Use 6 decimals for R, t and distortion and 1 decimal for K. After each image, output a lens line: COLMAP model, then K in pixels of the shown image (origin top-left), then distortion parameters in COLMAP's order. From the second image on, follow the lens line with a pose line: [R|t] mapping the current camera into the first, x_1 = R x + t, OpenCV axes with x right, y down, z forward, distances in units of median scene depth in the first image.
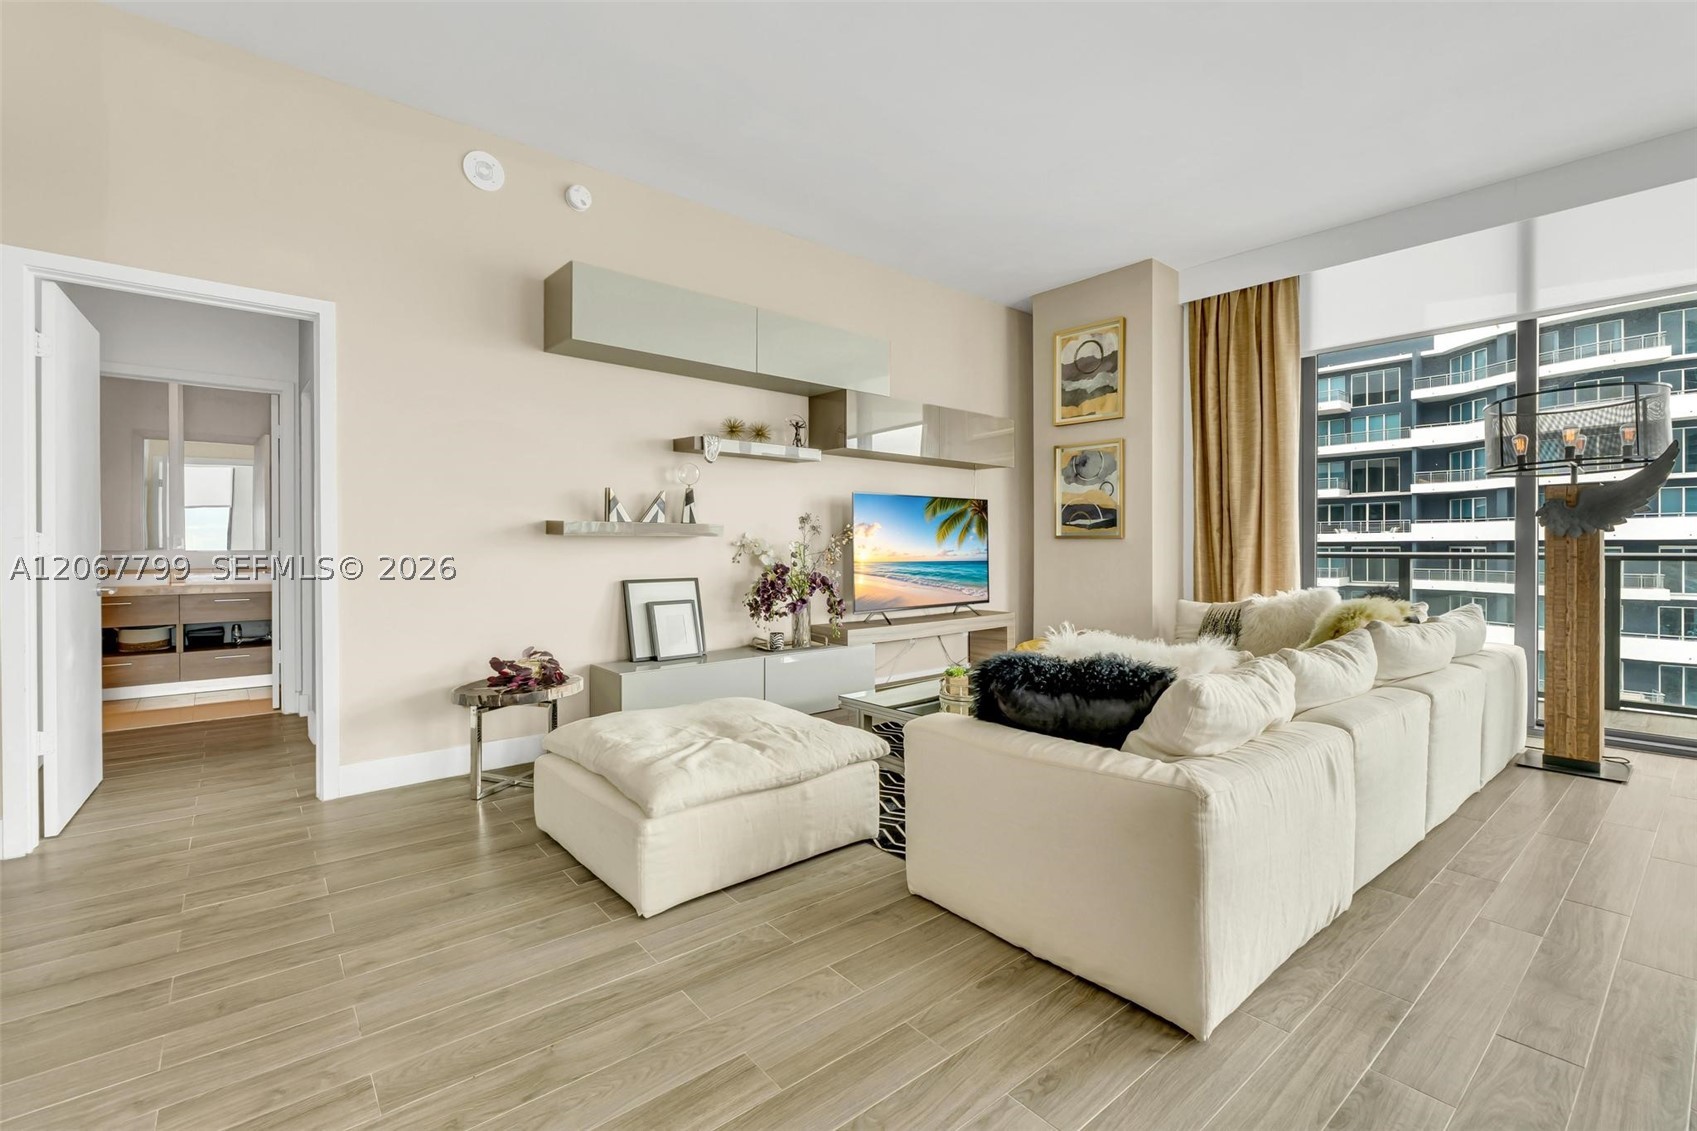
lens RADIAL K [[739.6, 0, 857.6], [0, 739.6, 550.6], [0, 0, 1]] dist [-0.003215, -0.000335]
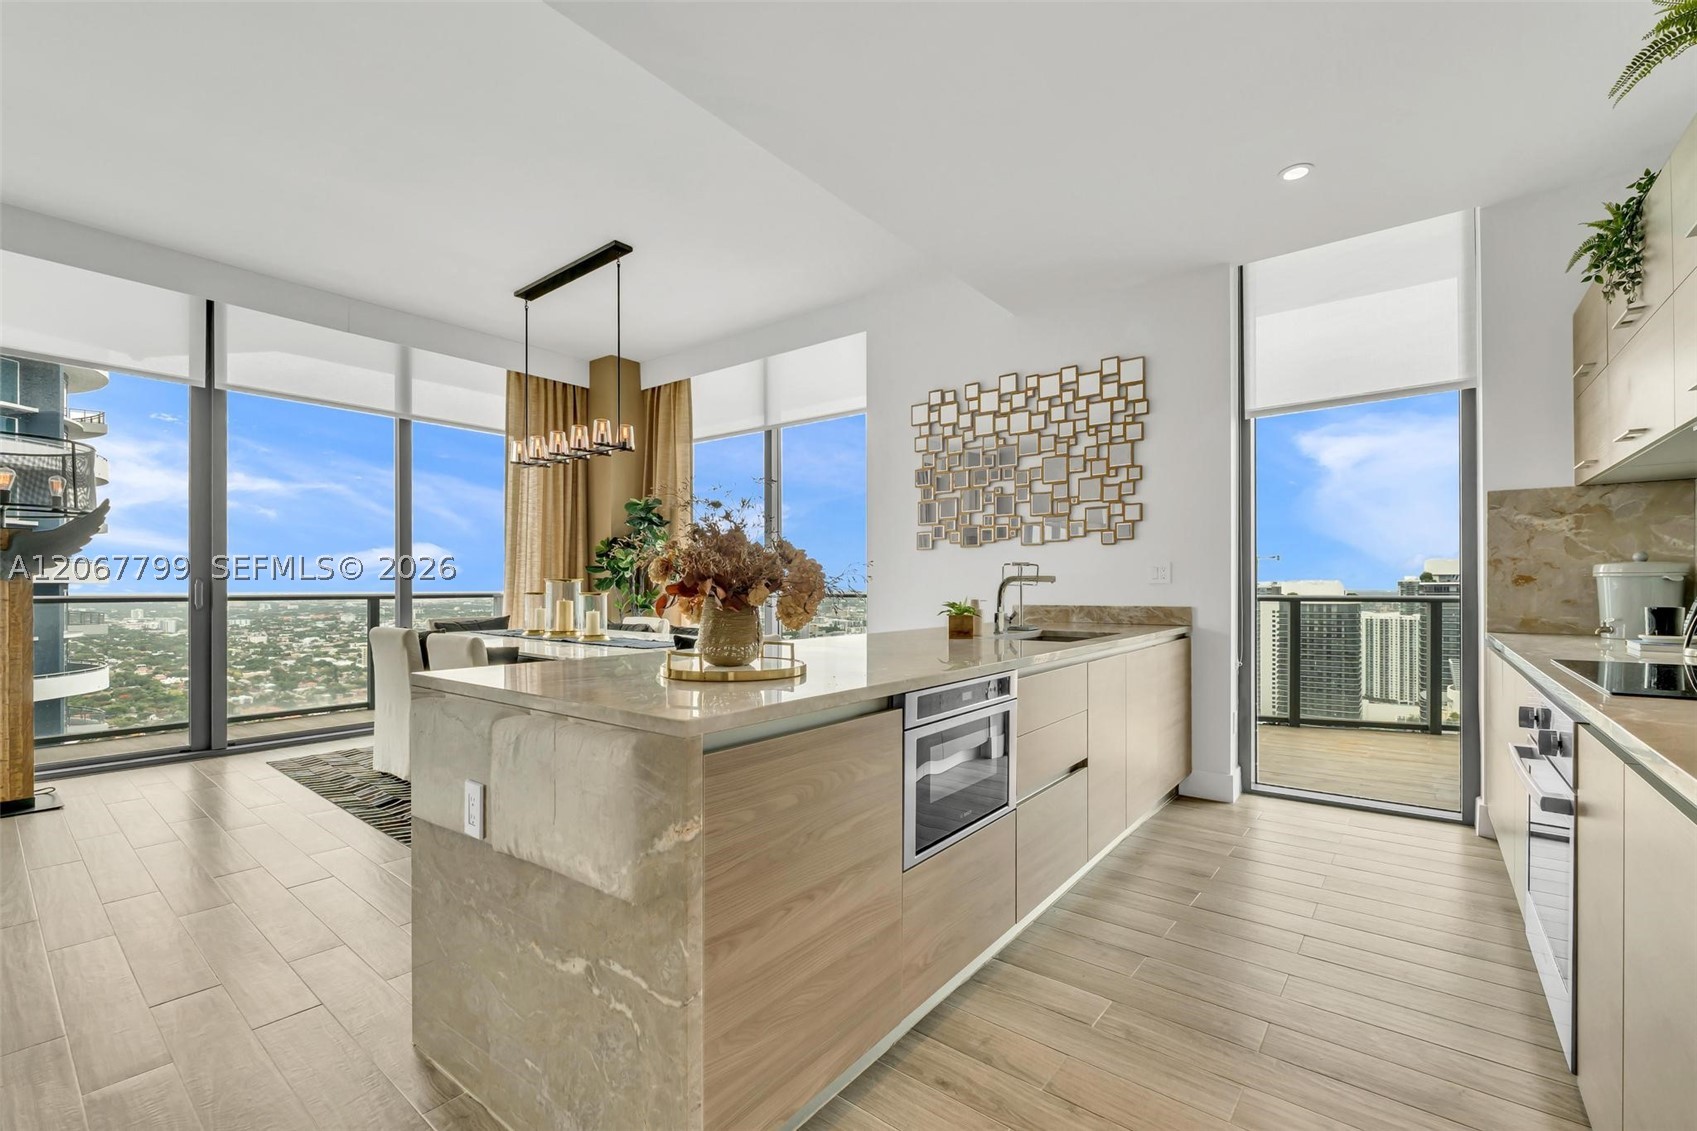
lens RADIAL K [[731.0, 0, 854.0], [0, 731.0, 585.0], [0, 0, 1]] dist [-0.002534, -0.000558]
pose [[-0.198932, 0.004491, 0.980003, -0.150374], [0.006111, 0.999976, -0.003342, -0.001359], [-0.979994, 0.005324, -0.198955, 0.039939]]
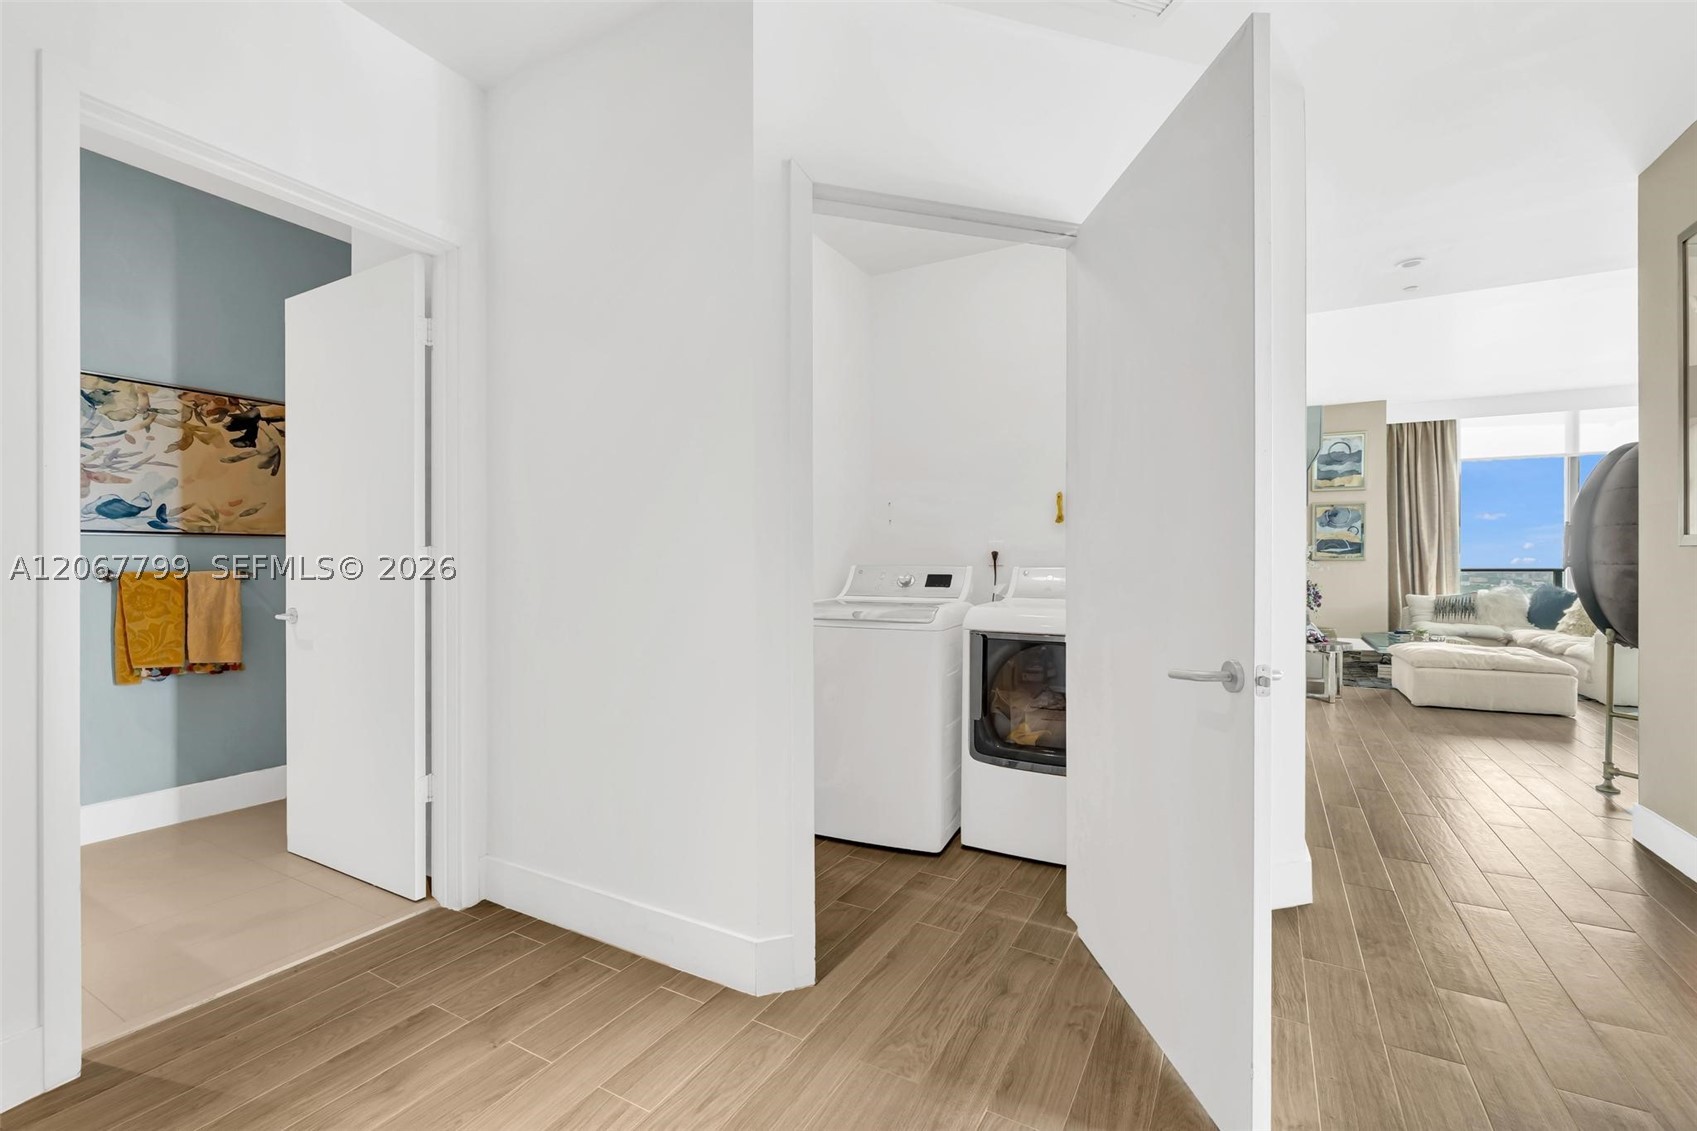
lens RADIAL K [[721.8, 0, 856.4], [0, 721.8, 566.5], [0, 0, 1]] dist [-0.002711, -0.000199]
pose [[0.936427, -0.002587, 0.350853, -1.331847], [0.003312, 0.999993, -0.001464, -0.002430], [-0.350847, 0.002533, 0.936429, -0.154580]]
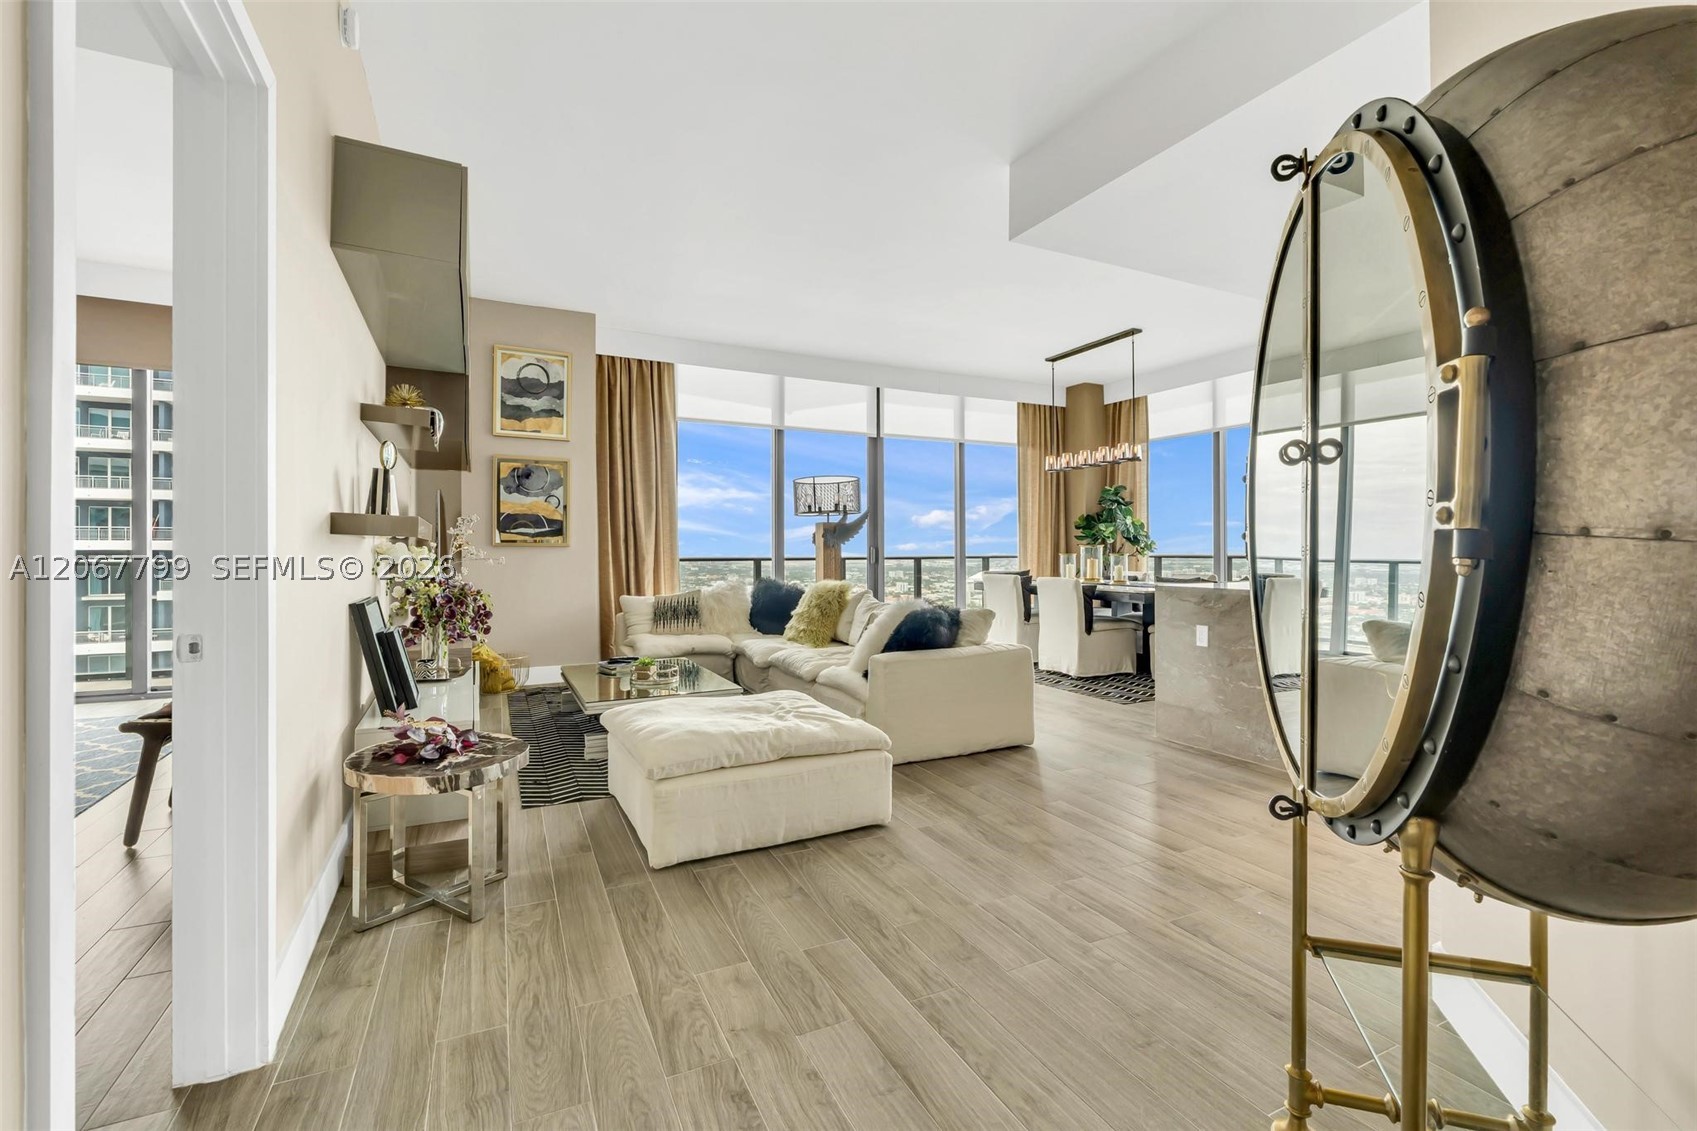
lens RADIAL K [[747.9, 0, 857.7], [0, 747.9, 548.9], [0, 0, 1]] dist [-0.000210, -0.000456]
pose [[0.236985, 0.004298, 0.971504, -0.658133], [0.008131, 0.999946, -0.006407, -0.001221], [-0.971479, 0.009418, 0.236938, 0.288431]]
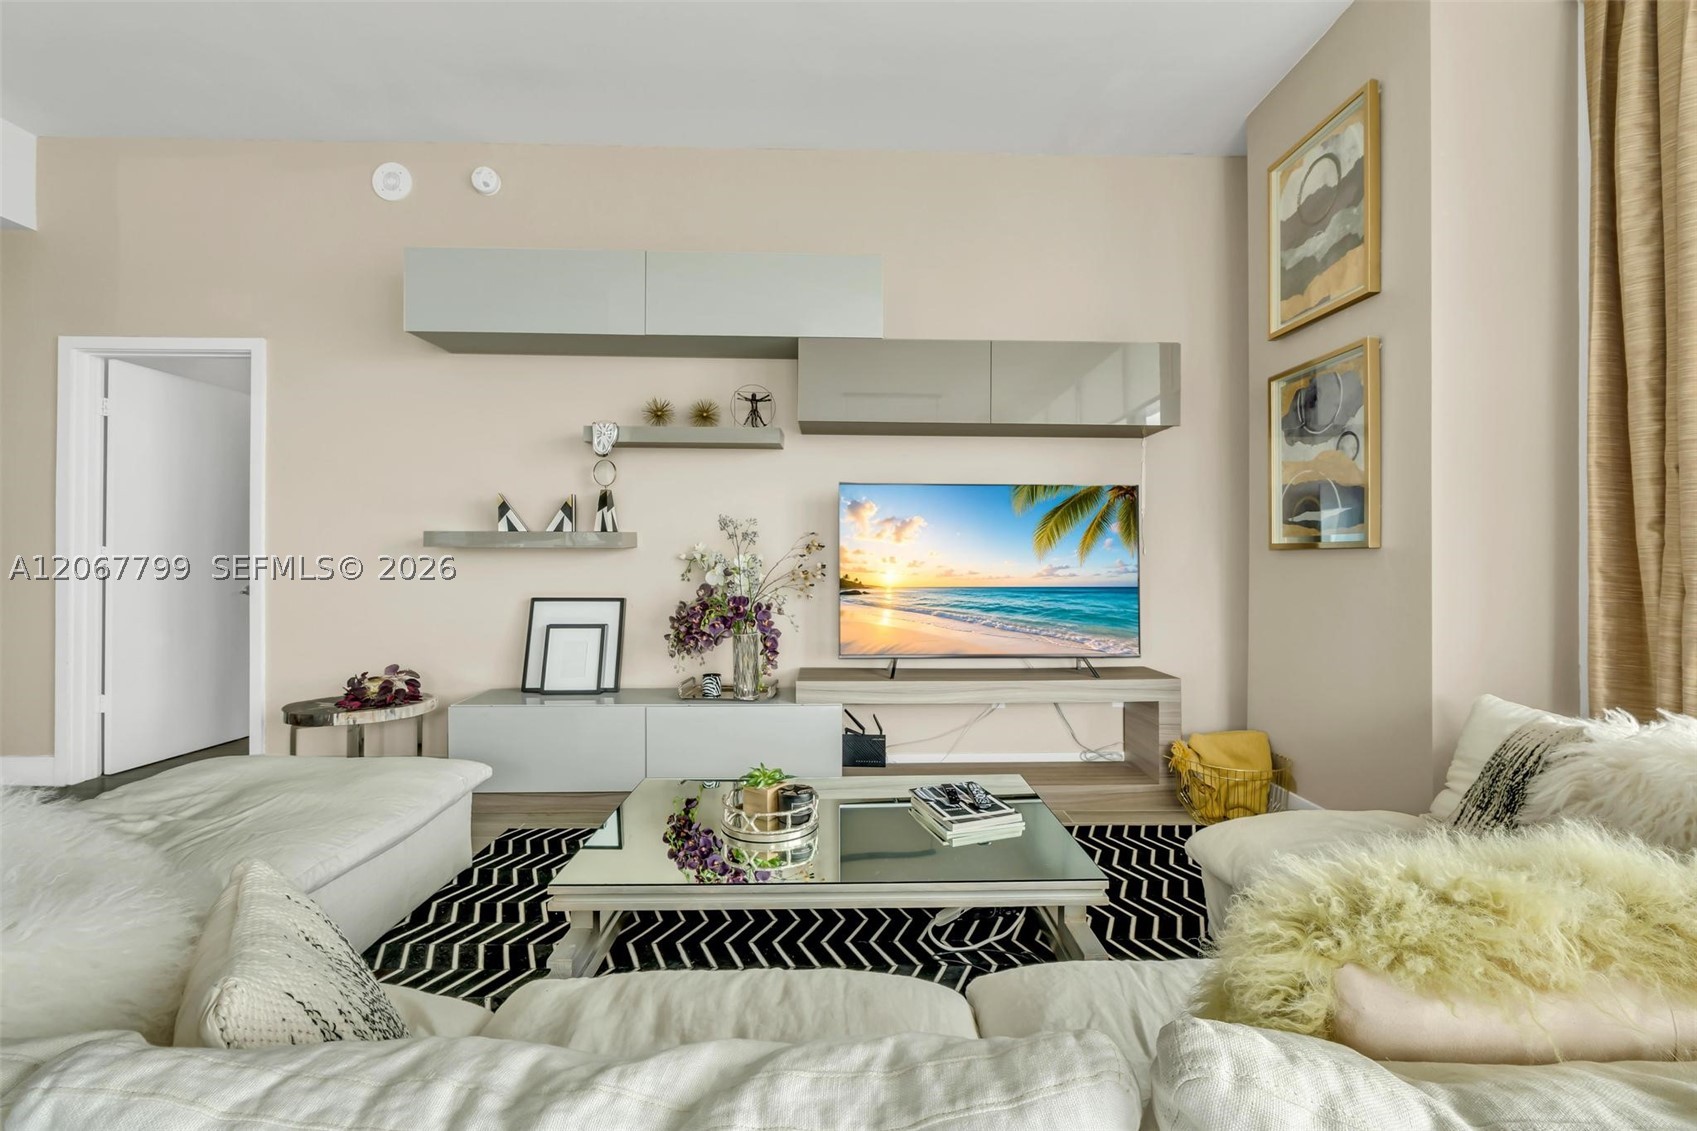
lens RADIAL K [[718.6, 0, 856.6], [0, 718.6, 558.1], [0, 0, 1]] dist [-0.003243, 0.000066]
pose [[0.771796, 0.003623, -0.635859, 0.392605], [-0.008389, 0.999955, -0.004485, -0.005266], [0.635814, 0.008795, 0.771792, 0.433927]]
